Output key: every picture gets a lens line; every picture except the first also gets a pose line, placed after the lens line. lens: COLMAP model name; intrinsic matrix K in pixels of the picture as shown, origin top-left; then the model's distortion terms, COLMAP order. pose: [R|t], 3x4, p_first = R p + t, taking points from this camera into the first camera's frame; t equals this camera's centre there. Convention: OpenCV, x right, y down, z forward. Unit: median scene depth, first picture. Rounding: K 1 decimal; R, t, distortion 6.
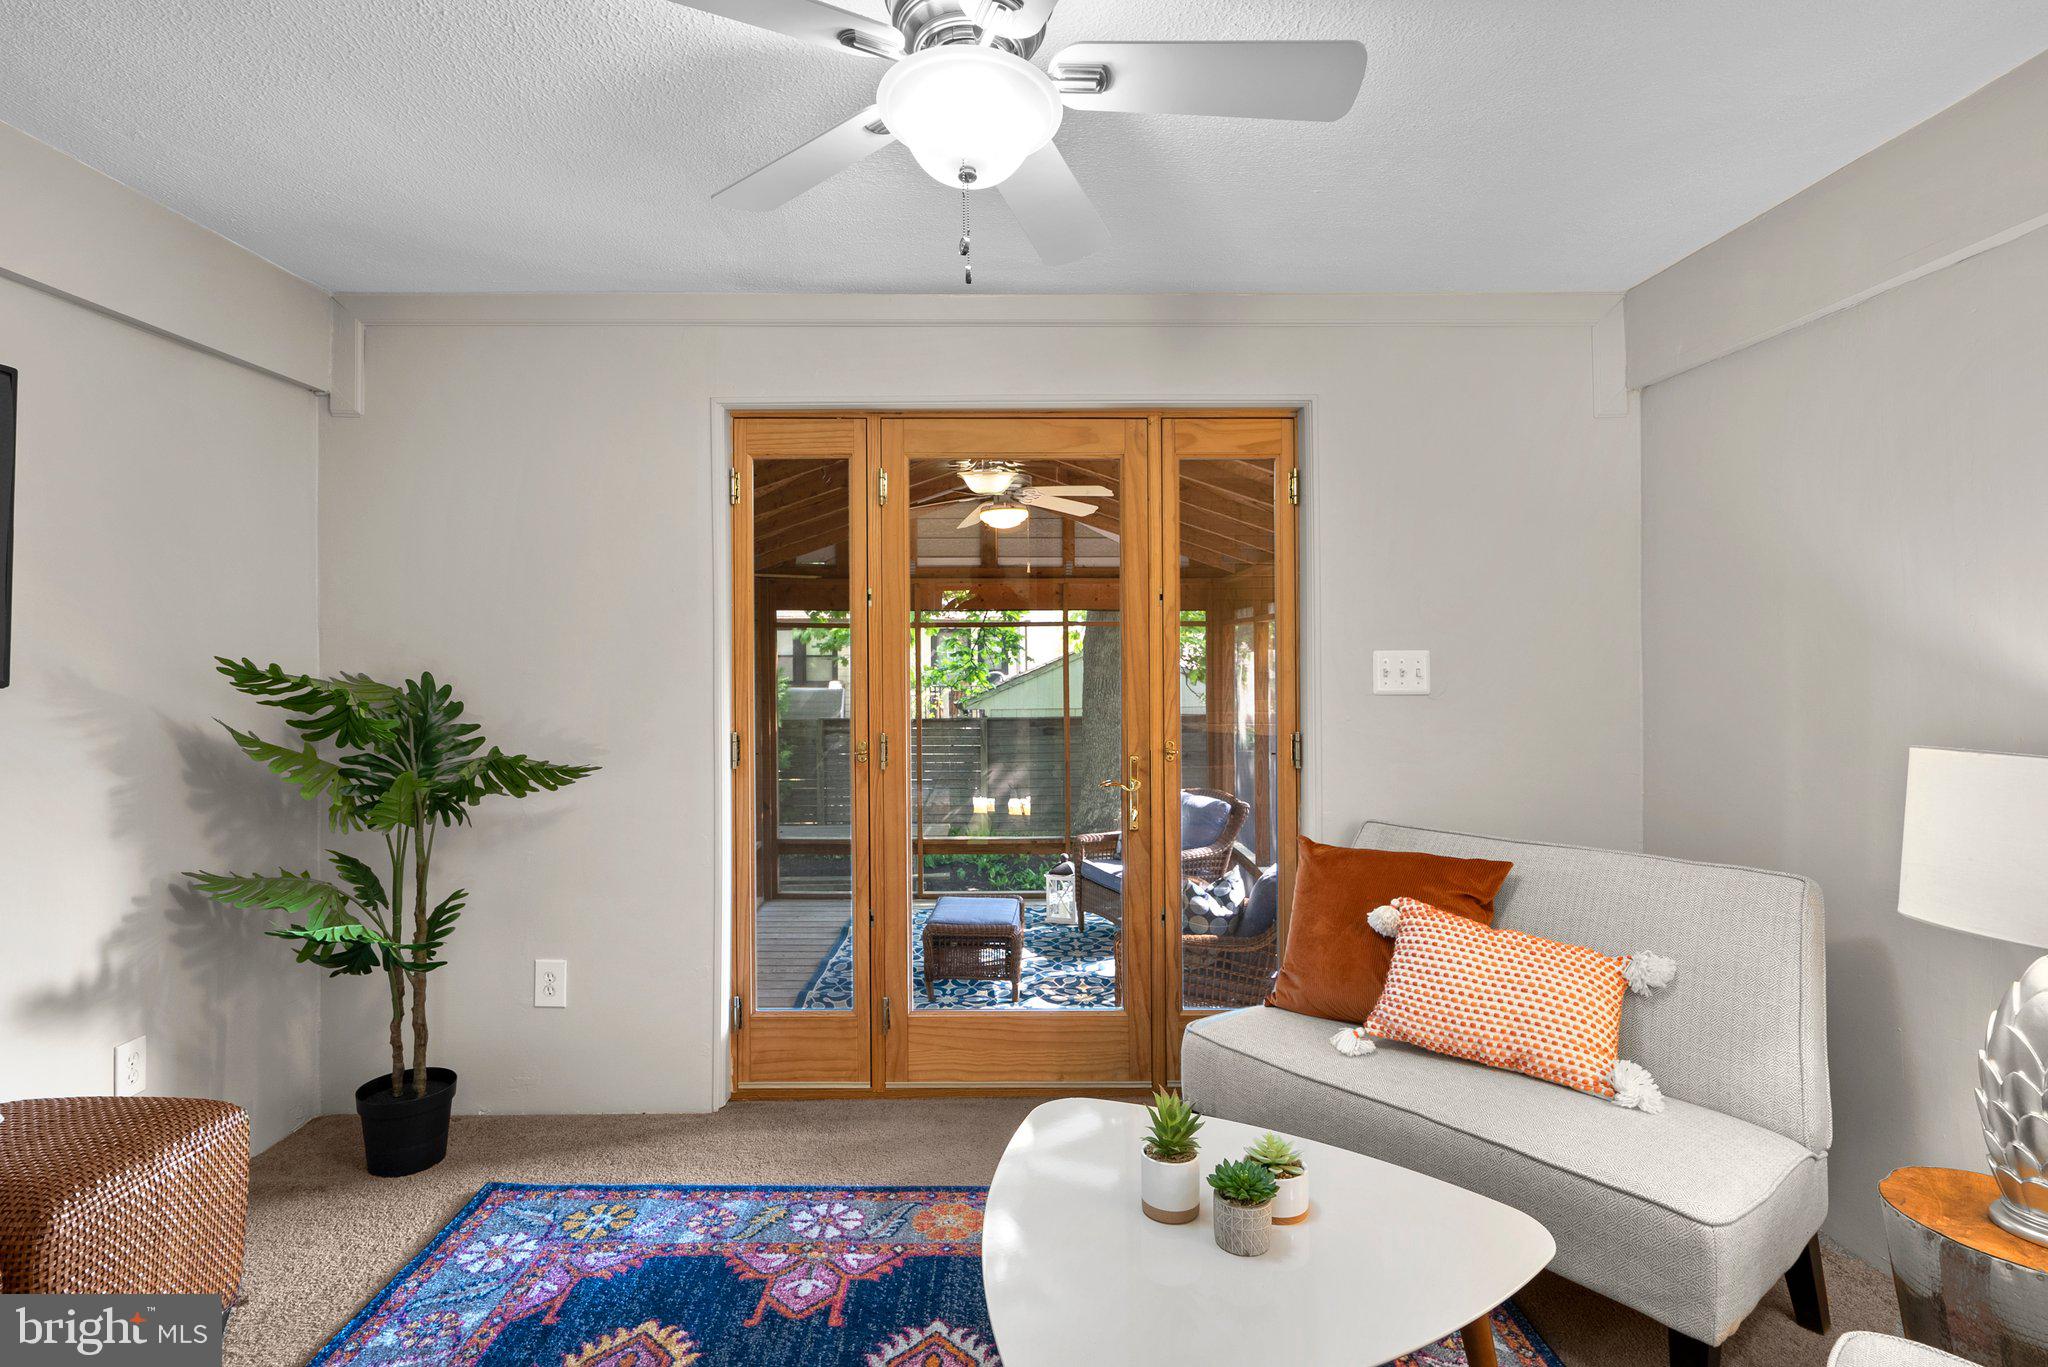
lens RADIAL K [[1071.7, 0, 1023.0], [0, 1071.7, 650.1], [0, 0, 1]] dist [0.000631, 0.001627]
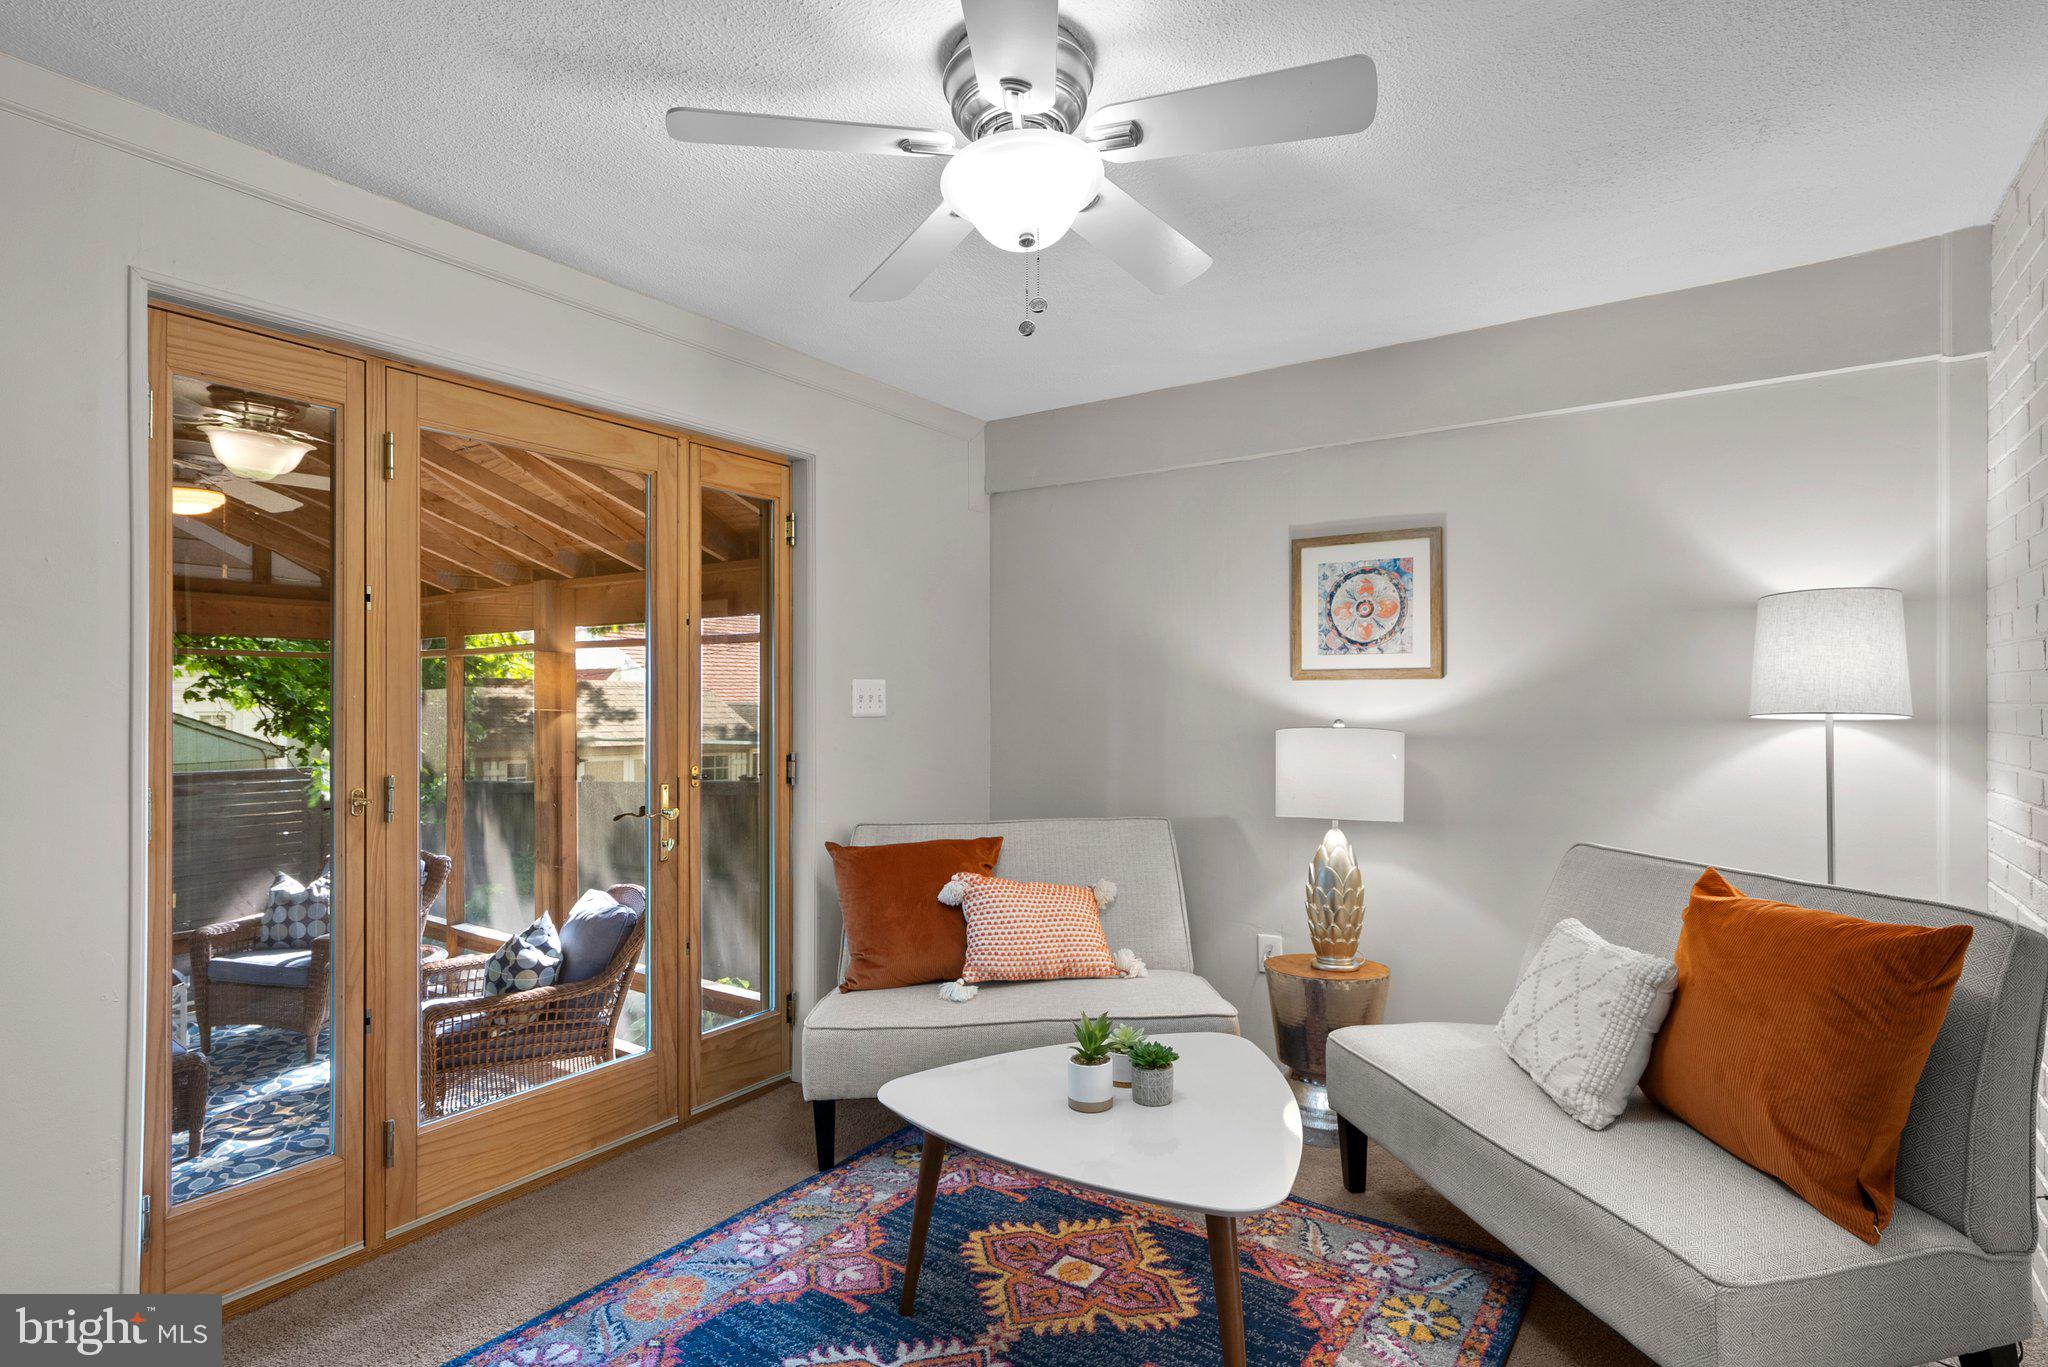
lens RADIAL K [[1046.4, 0, 1064.5], [0, 1046.4, 686.9], [0, 0, 1]] dist [-0.000621, 0.001604]
pose [[0.541524, 0.010637, 0.840618, -0.498288], [-0.003145, 0.999939, -0.010627, 0.020052], [-0.840679, 0.003112, 0.541524, 0.185645]]
